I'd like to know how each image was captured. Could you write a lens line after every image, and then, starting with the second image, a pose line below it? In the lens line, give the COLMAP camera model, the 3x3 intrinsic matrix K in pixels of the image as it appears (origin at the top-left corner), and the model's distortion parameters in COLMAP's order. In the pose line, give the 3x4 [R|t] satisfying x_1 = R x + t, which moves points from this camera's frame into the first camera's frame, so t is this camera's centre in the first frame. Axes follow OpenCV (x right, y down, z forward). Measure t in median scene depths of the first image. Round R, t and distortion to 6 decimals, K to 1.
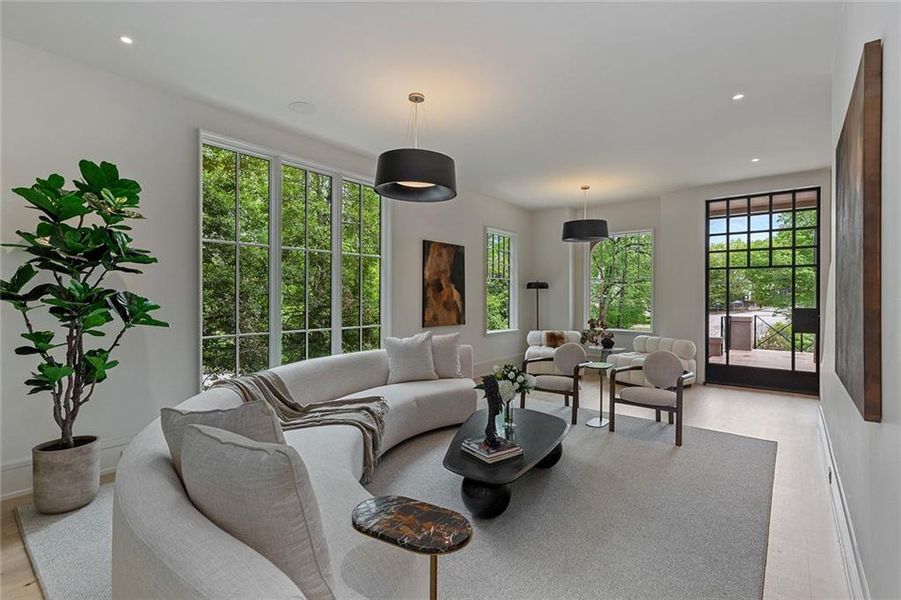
lens RADIAL K [[425.4, 0, 450.5], [0, 425.4, 300.0], [0, 0, 1]] dist [0.000658, 0.000211]
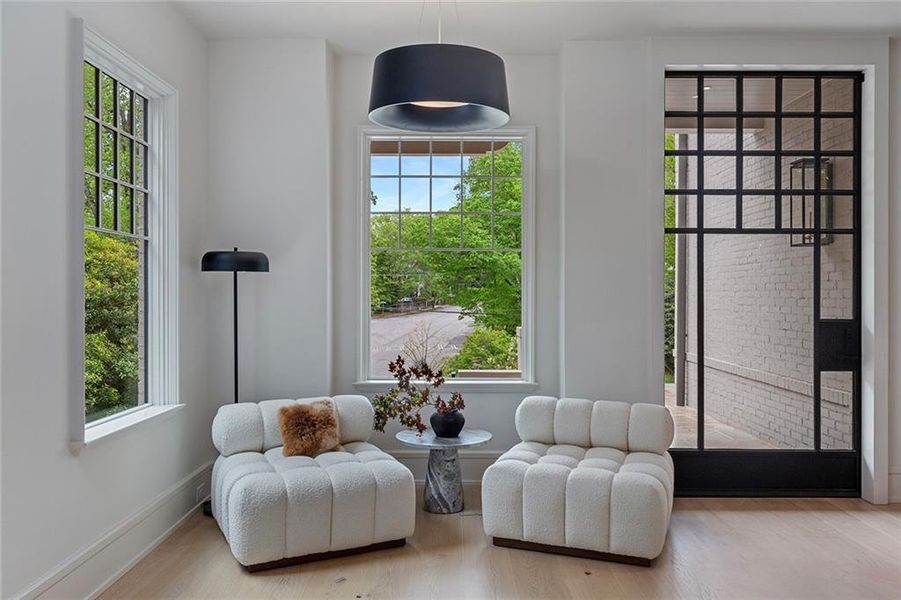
lens RADIAL K [[703.1, 0, 450.5], [0, 703.1, 300.0], [0, 0, 1]] dist [0.006129, 0.002801]
pose [[0.775629, -0.006736, 0.631153, -0.009399], [0.003860, 0.999975, 0.005928, -0.007832], [-0.631177, -0.002162, 0.775636, 0.523533]]
